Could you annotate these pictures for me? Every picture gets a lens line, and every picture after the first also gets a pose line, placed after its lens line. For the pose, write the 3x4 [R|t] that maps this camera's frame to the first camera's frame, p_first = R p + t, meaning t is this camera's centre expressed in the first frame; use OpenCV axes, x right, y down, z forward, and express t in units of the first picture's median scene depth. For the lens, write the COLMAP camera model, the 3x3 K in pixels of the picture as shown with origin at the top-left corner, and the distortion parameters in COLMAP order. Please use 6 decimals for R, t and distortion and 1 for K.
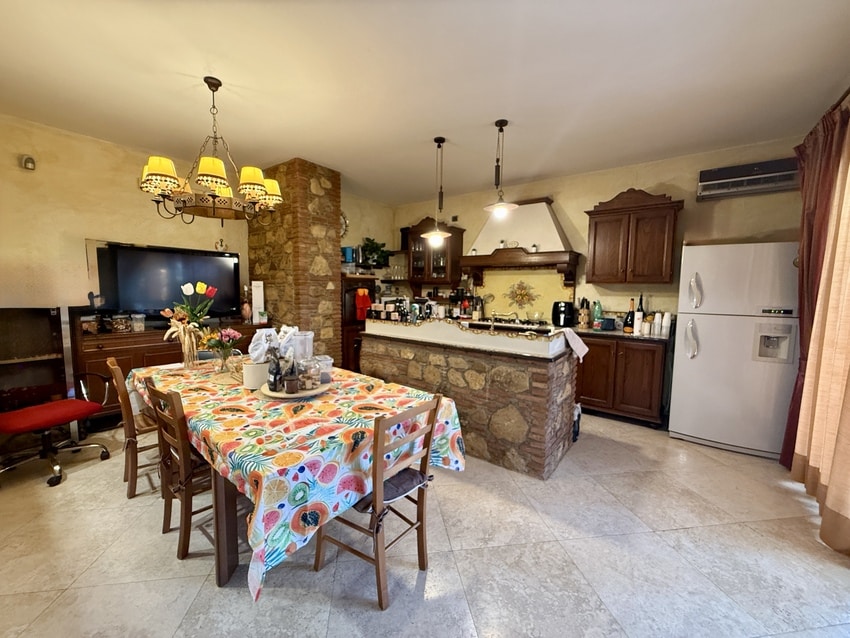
lens RADIAL K [[339.8, 0, 422.0], [0, 339.8, 318.4], [0, 0, 1]] dist [-0.001755, 0.001022]
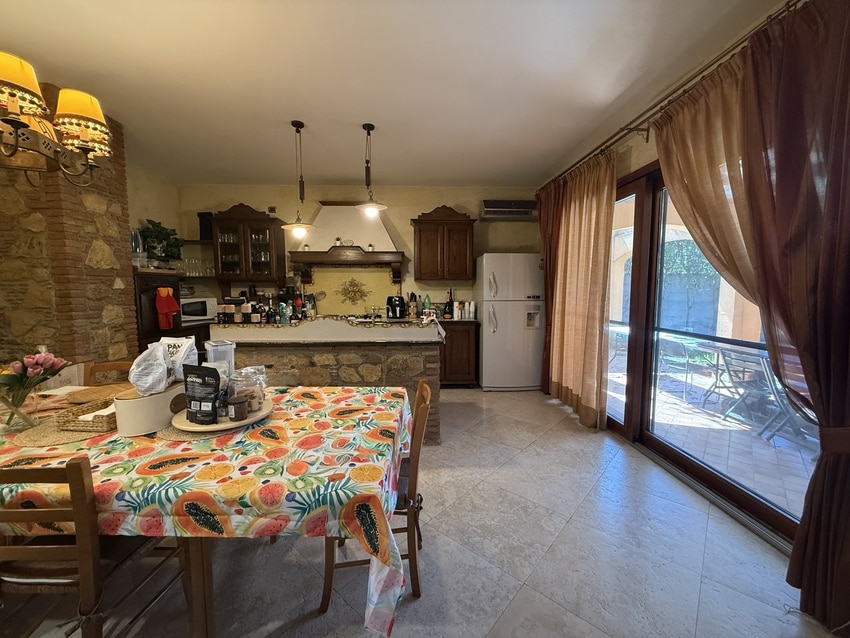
lens RADIAL K [[339.8, 0, 421.6], [0, 339.8, 318.0], [0, 0, 1]] dist [-0.001755, 0.001022]
pose [[0.772035, -0.069623, 0.631755, -0.293522], [0.069780, 0.997258, 0.024629, 0.001342], [-0.631738, 0.025070, 0.774777, 0.080648]]
